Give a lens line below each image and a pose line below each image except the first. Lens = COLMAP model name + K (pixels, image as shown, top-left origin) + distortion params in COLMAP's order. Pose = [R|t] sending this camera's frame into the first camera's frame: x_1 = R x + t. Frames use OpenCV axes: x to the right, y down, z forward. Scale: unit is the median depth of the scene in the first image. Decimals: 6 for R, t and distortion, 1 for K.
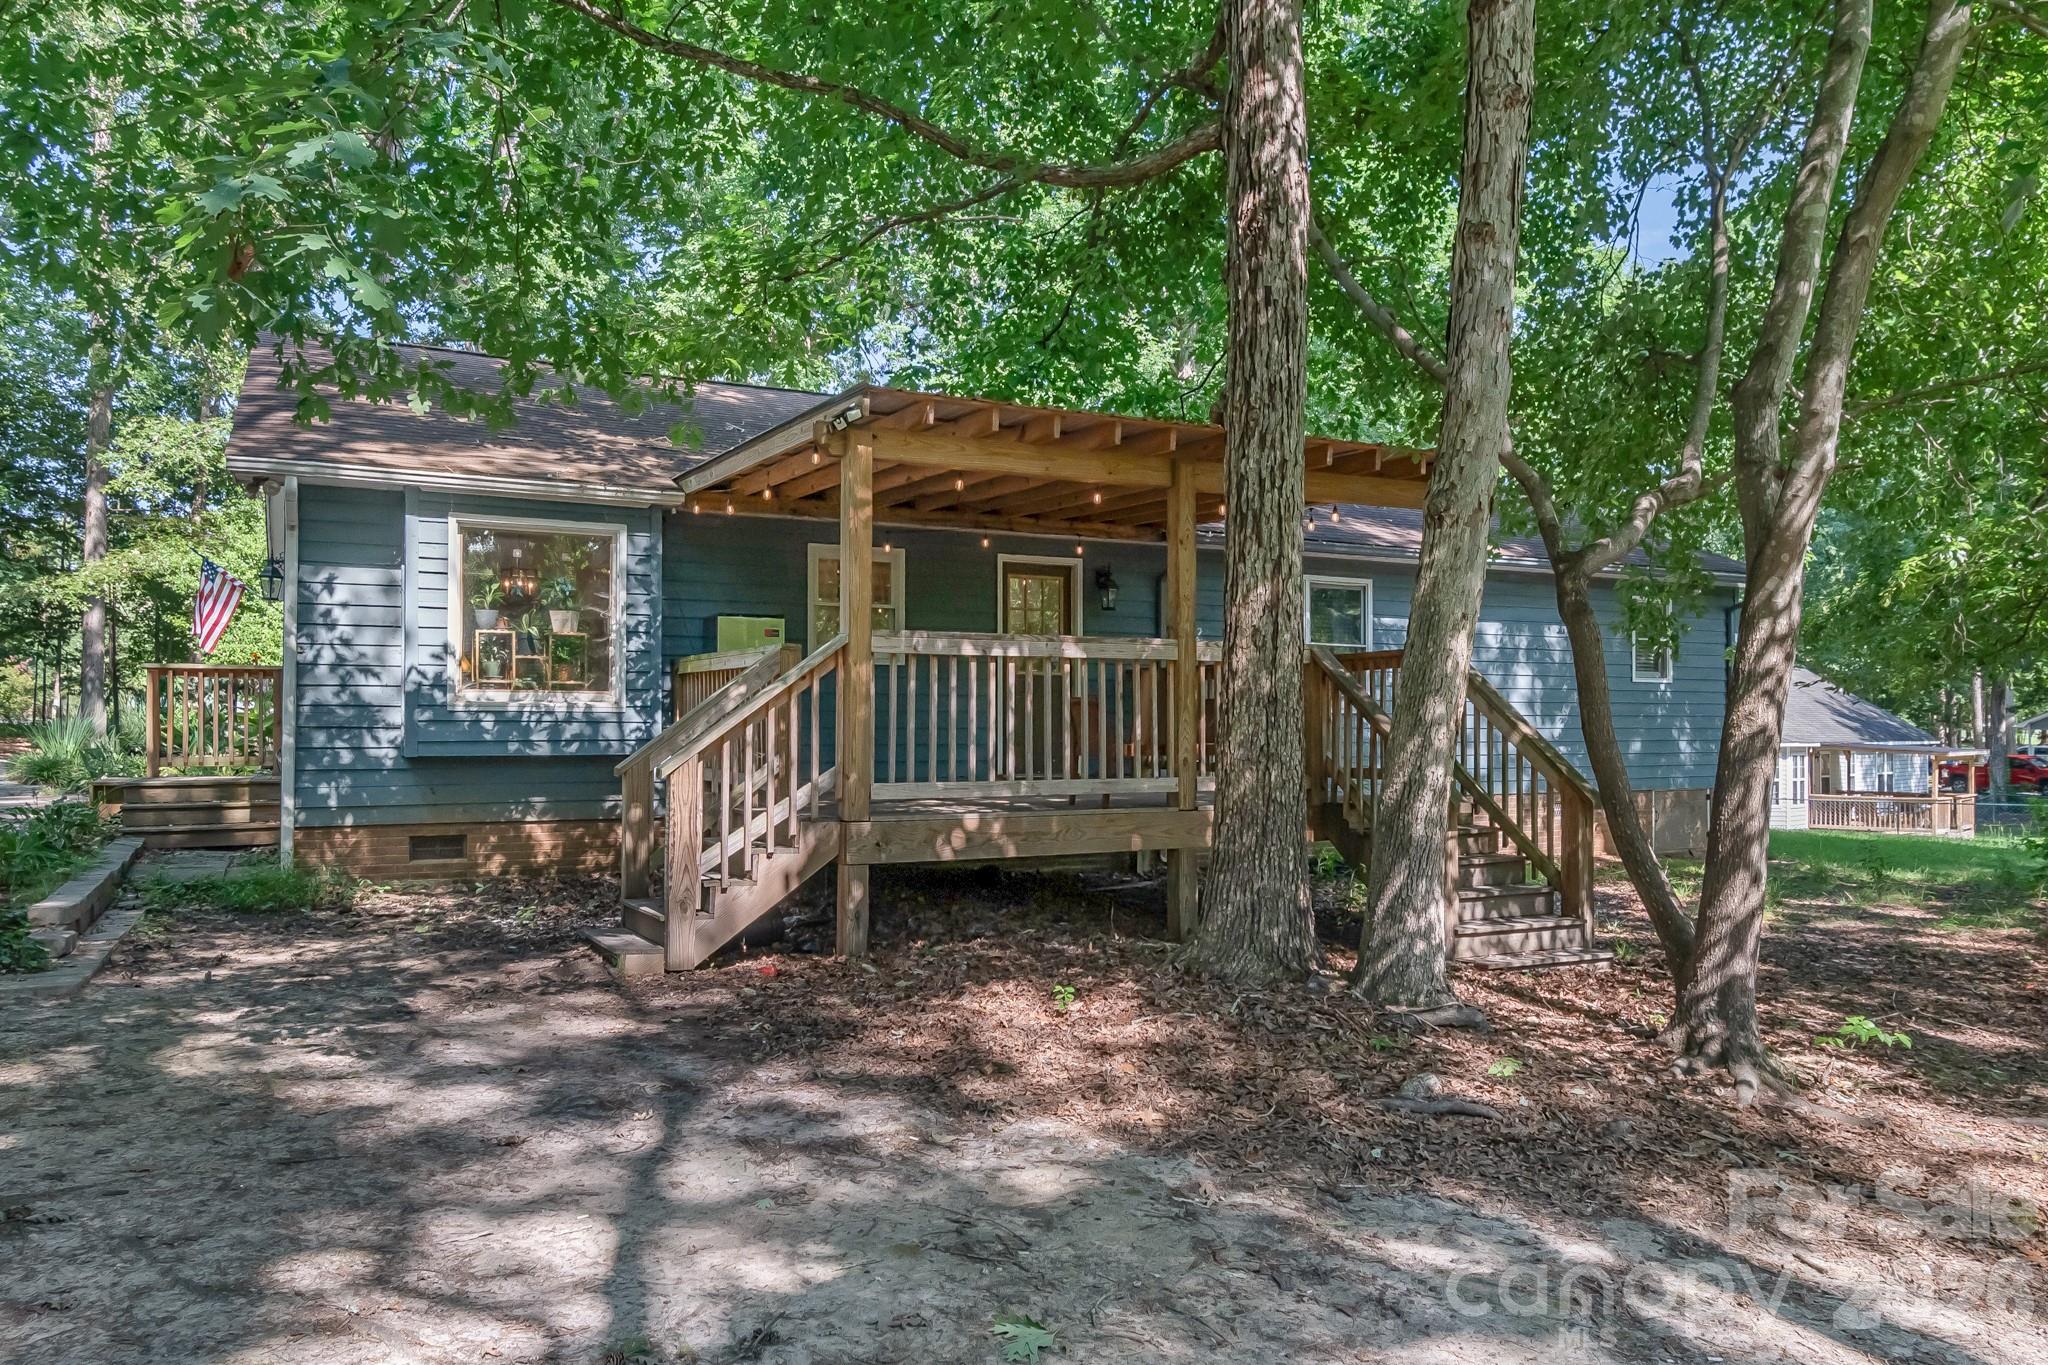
lens RADIAL K [[1381.3, 0, 1024.0], [0, 1381.3, 682.5], [0, 0, 1]] dist [-0.003624, -0.000888]
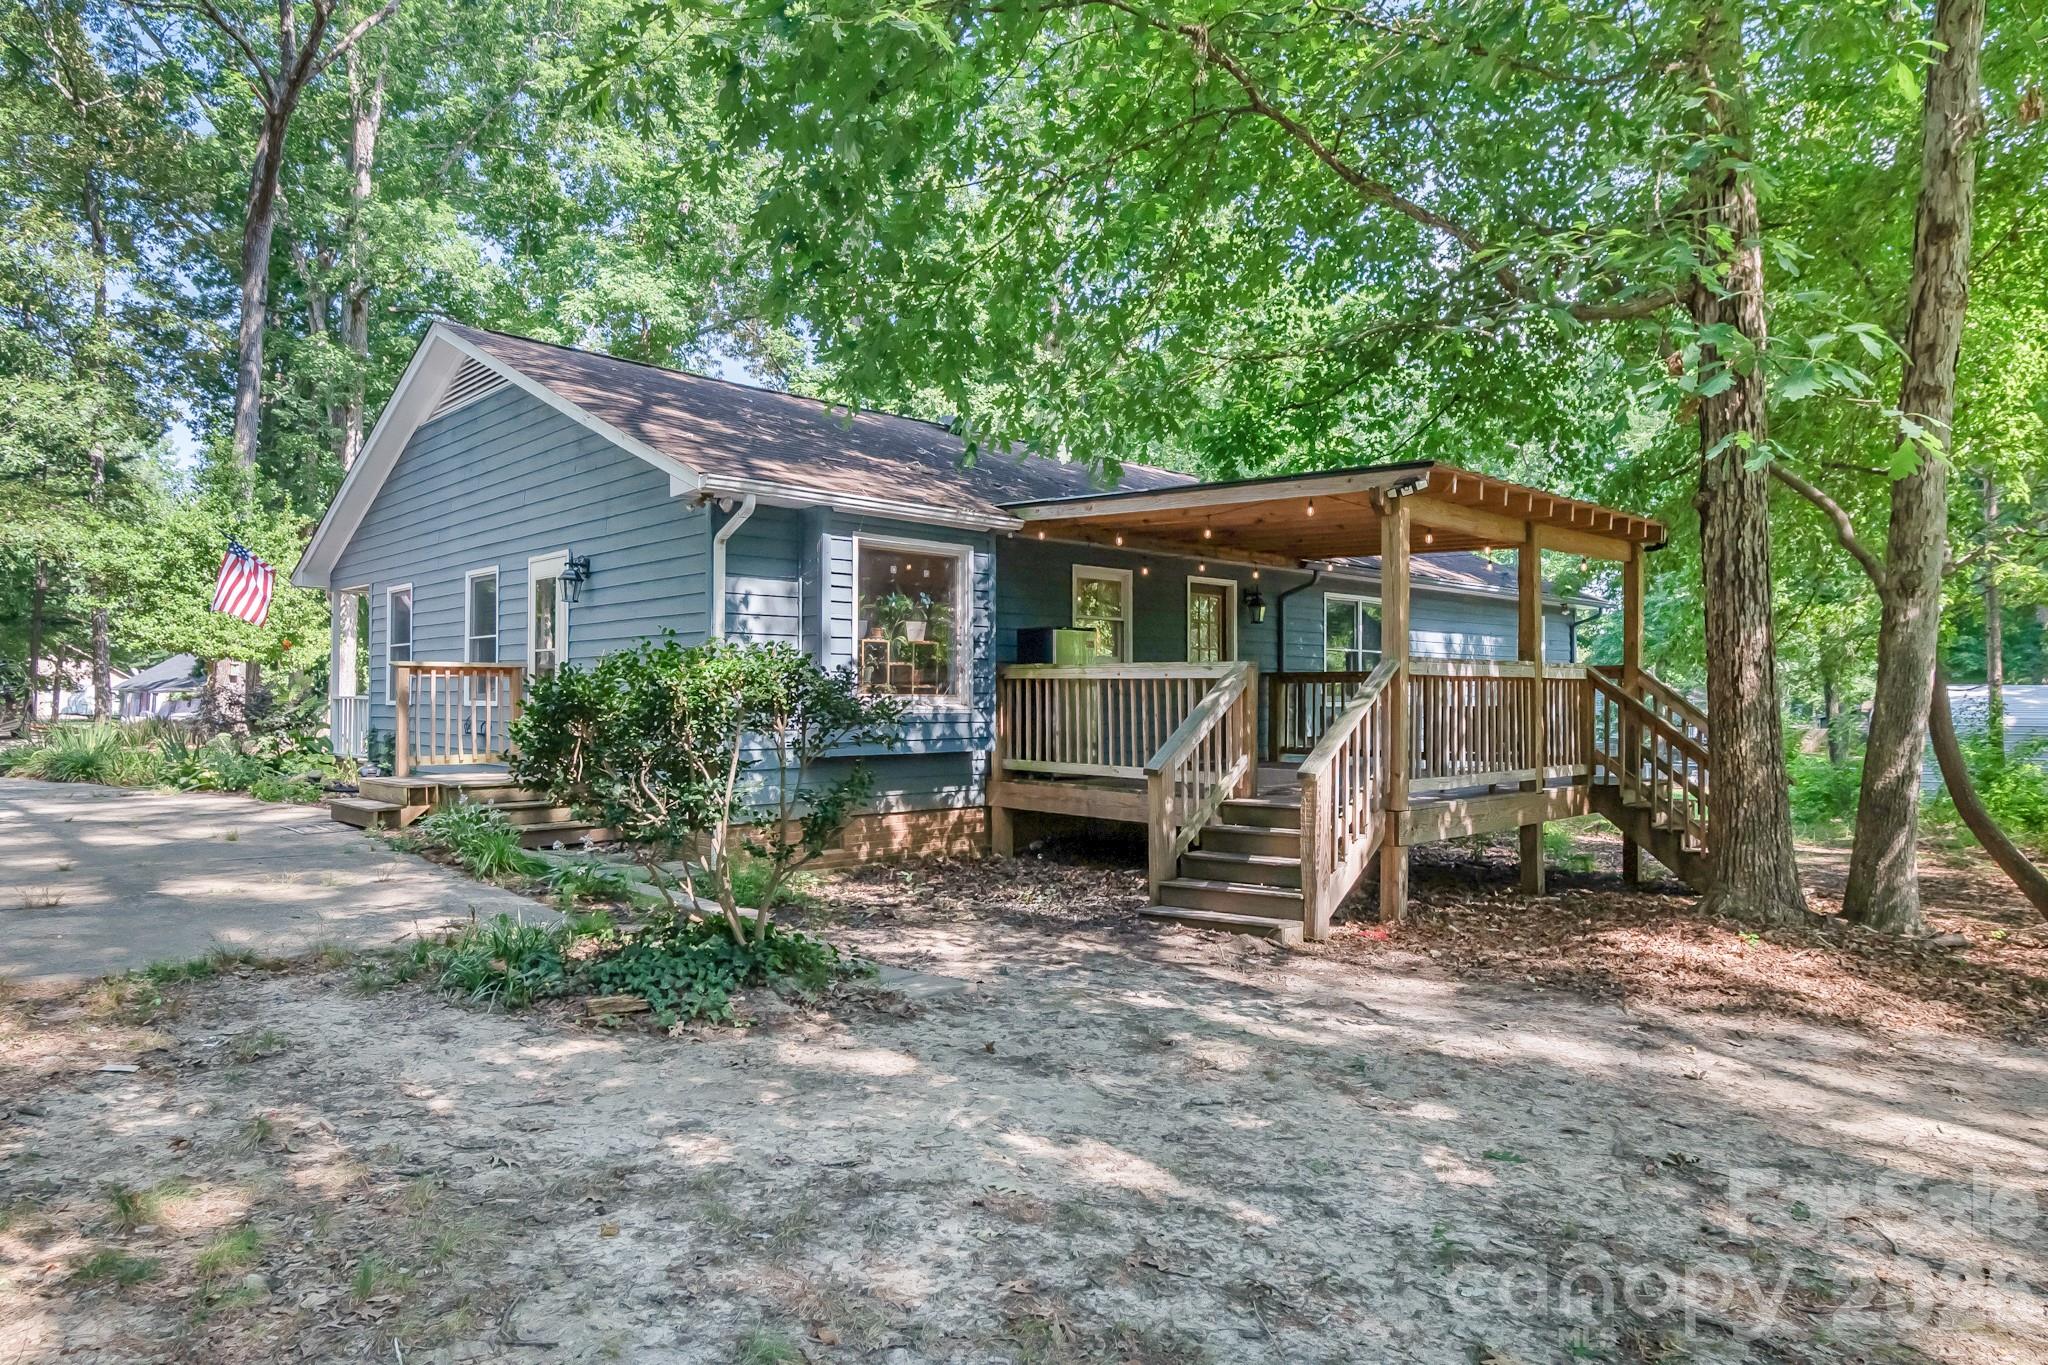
lens RADIAL K [[1232.1, 0, 1024.0], [0, 1232.1, 682.5], [0, 0, 1]] dist [0.004217, 0.000478]
pose [[0.955862, 0.002792, 0.293801, -0.558517], [-0.008875, 0.999773, 0.019376, -0.023971], [-0.293680, -0.021128, 0.955670, 0.027677]]
